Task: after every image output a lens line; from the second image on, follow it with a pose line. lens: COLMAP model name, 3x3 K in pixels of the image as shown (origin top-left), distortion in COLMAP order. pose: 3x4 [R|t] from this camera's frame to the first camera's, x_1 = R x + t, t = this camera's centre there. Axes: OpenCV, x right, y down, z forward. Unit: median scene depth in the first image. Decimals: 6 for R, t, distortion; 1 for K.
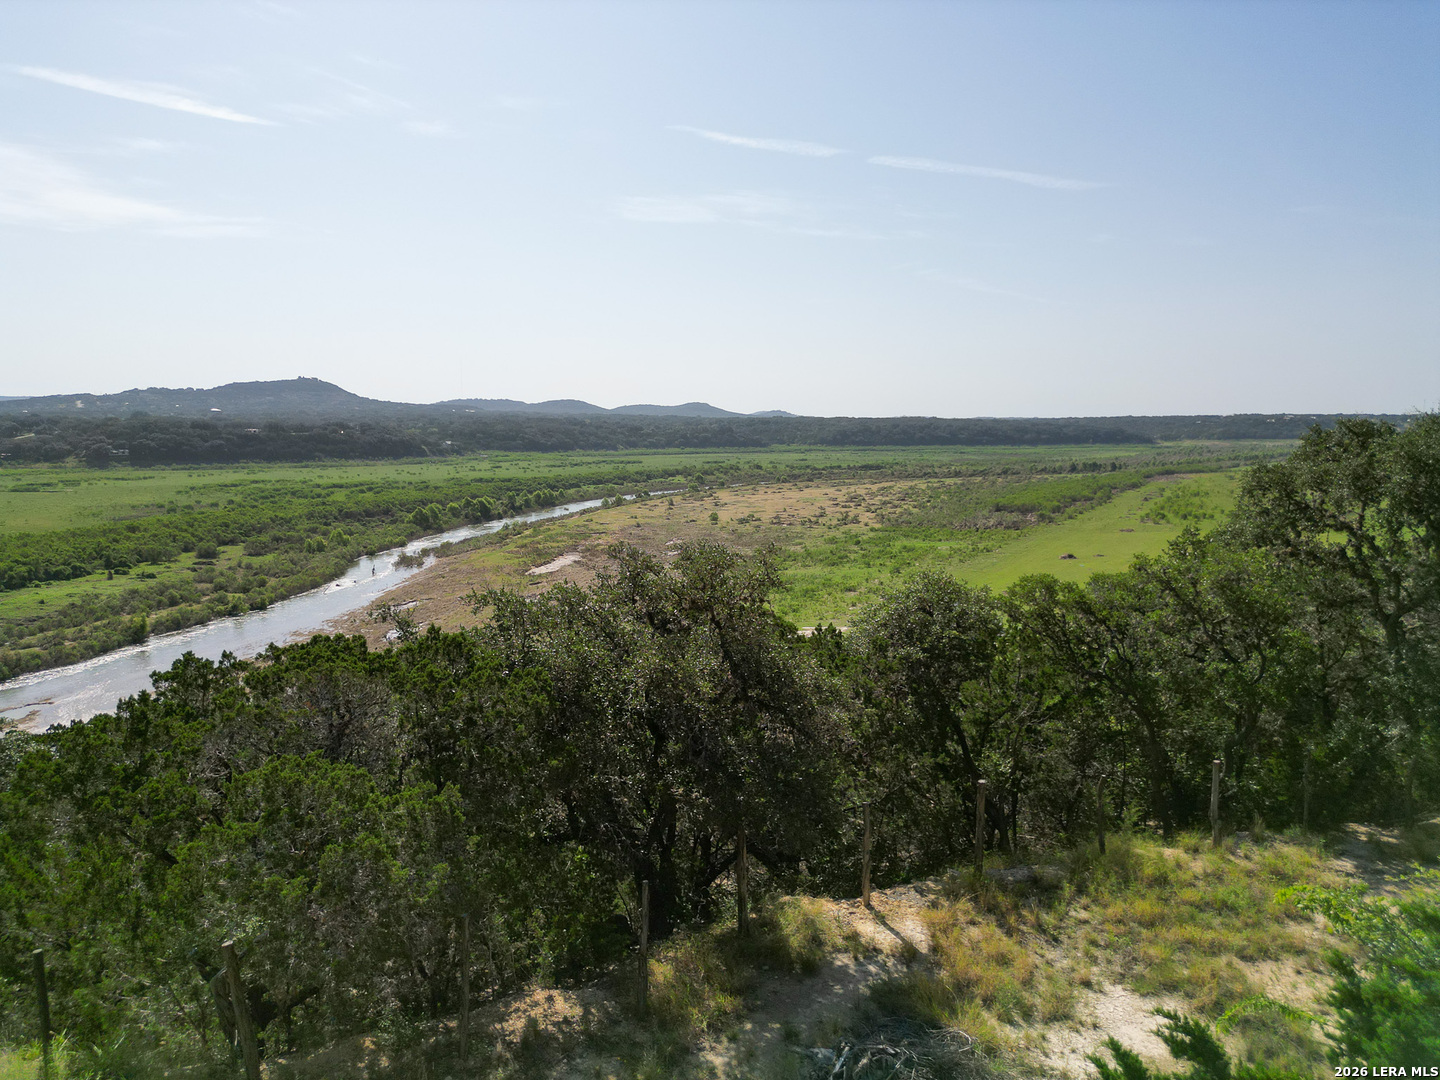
lens RADIAL K [[997.7, 0, 720.0], [0, 997.7, 540.0], [0, 0, 1]] dist [0.054642, -0.067318]
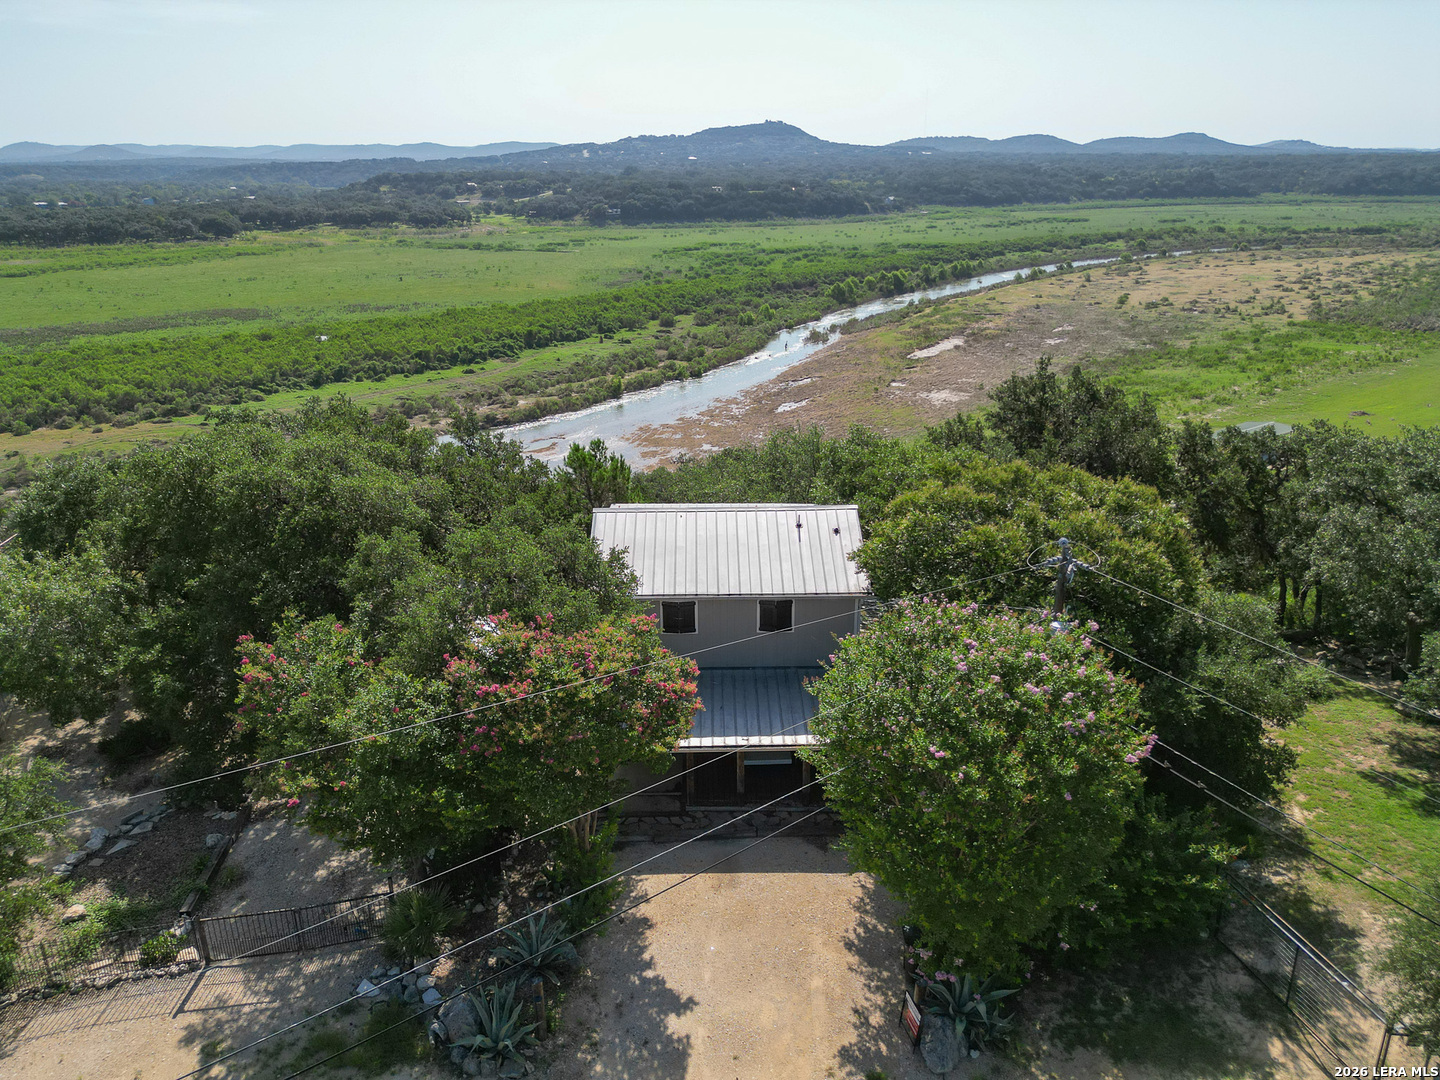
lens RADIAL K [[997.7, 0, 720.0], [0, 997.7, 540.0], [0, 0, 1]] dist [0.054642, -0.067318]
pose [[0.905305, 0.139082, -0.401346, 0.062259], [-0.036771, 0.966988, 0.252156, -0.027371], [0.423167, -0.213520, 0.880533, -0.092062]]
